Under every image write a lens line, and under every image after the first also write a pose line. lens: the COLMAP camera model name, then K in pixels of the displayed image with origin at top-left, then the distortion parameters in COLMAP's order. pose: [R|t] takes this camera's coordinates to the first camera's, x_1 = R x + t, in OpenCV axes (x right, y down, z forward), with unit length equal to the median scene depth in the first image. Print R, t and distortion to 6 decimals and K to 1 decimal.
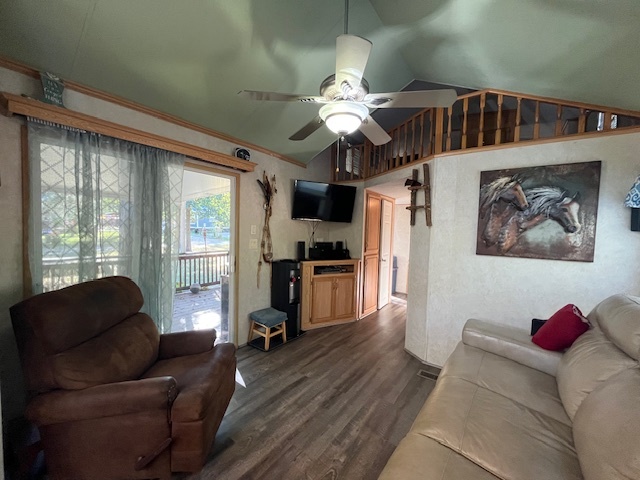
lens RADIAL K [[258.6, 0, 320.3], [0, 258.6, 243.7], [0, 0, 1]] dist [0.000818, -0.000044]
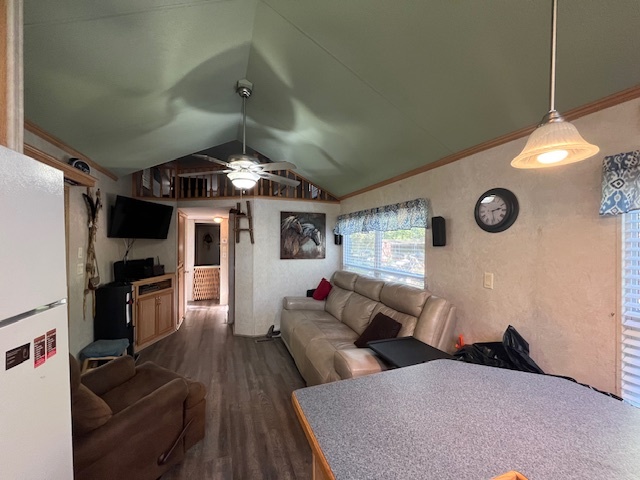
lens RADIAL K [[258.6, 0, 320.3], [0, 258.6, 243.7], [0, 0, 1]] dist [0.000818, -0.000044]
pose [[0.551601, -0.034773, 0.833383, -0.605352], [0.055184, 0.998463, 0.005136, -0.051196], [-0.832281, 0.043156, 0.552672, -0.145387]]
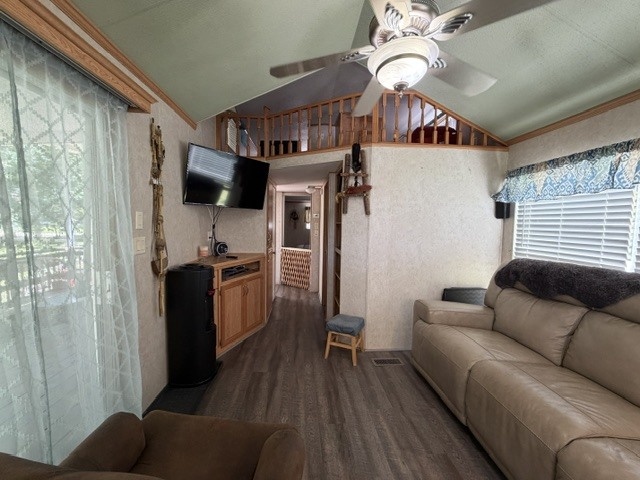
lens RADIAL K [[256.3, 0, 318.7], [0, 256.3, 241.7], [0, 0, 1]] dist [-0.002201, -0.000397]
pose [[0.769283, -0.065829, 0.635508, -0.357730], [0.041339, 0.997722, 0.053308, -0.024323], [-0.637570, -0.014737, 0.770252, 0.369178]]
